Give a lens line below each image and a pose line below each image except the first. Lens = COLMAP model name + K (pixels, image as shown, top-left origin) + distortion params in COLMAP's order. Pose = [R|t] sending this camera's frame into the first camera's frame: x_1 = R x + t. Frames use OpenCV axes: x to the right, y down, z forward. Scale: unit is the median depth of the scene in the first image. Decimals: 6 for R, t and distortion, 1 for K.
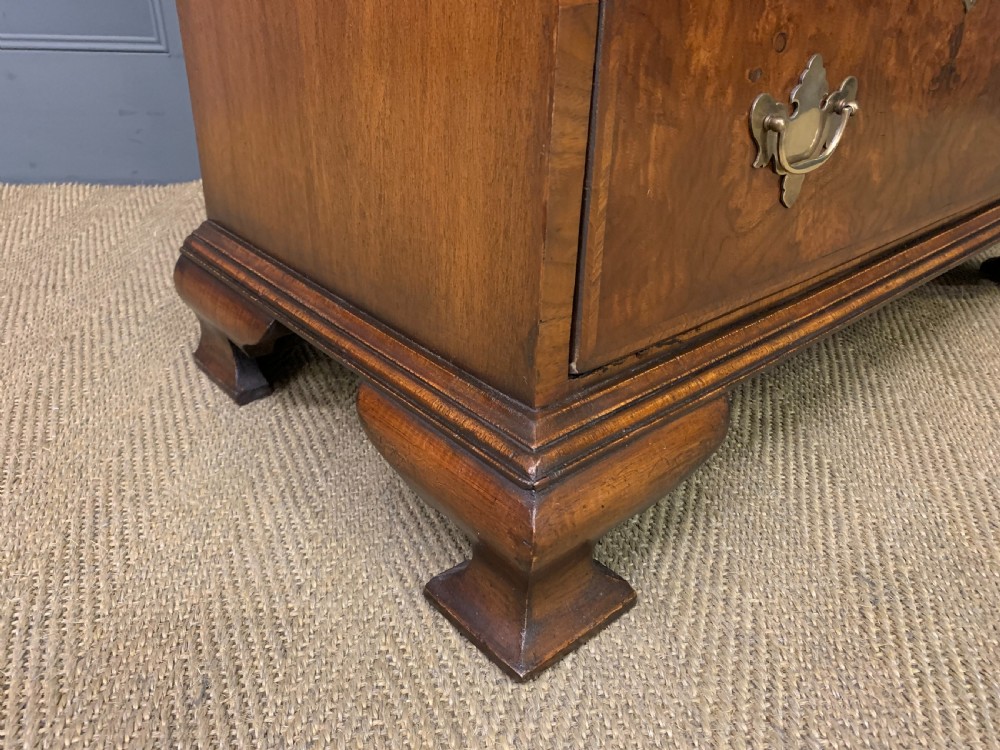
lens RADIAL K [[765.5, 0, 492.8], [0, 765.5, 369.8], [0, 0, 1]] dist [0.044854, -0.030649]
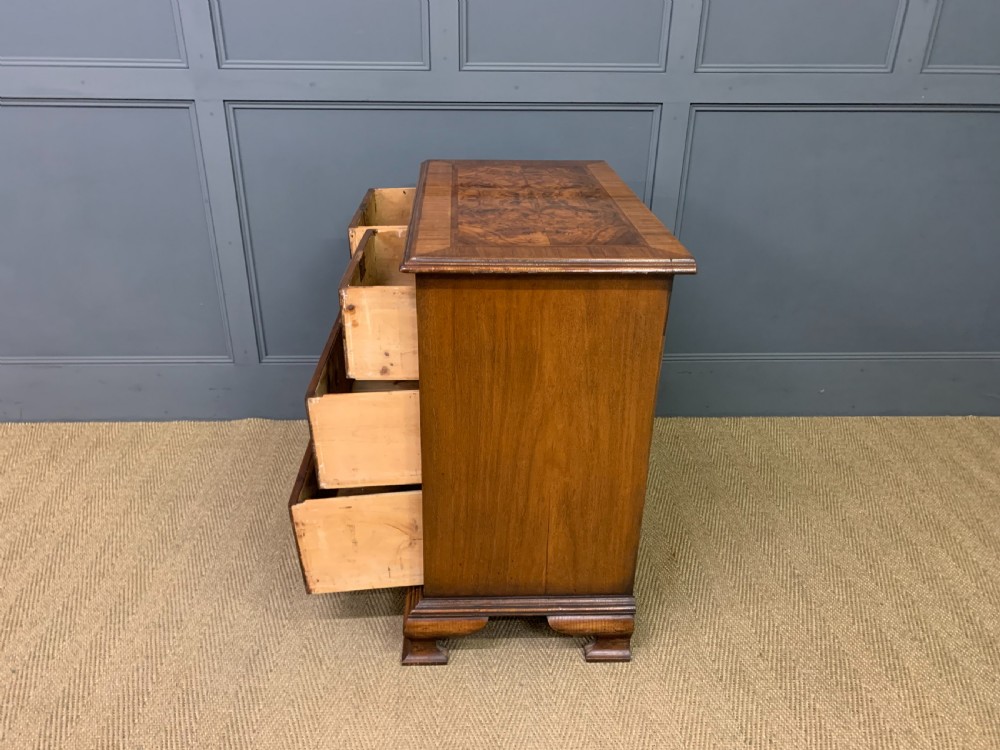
lens RADIAL K [[765.5, 0, 484.6], [0, 765.5, 384.4], [0, 0, 1]] dist [0.044854, -0.030649]
pose [[0.999362, 0.001041, -0.035694, 0.769965], [-0.002235, 0.999439, -0.033428, -0.686937], [0.035639, 0.033486, 0.998804, -2.456877]]
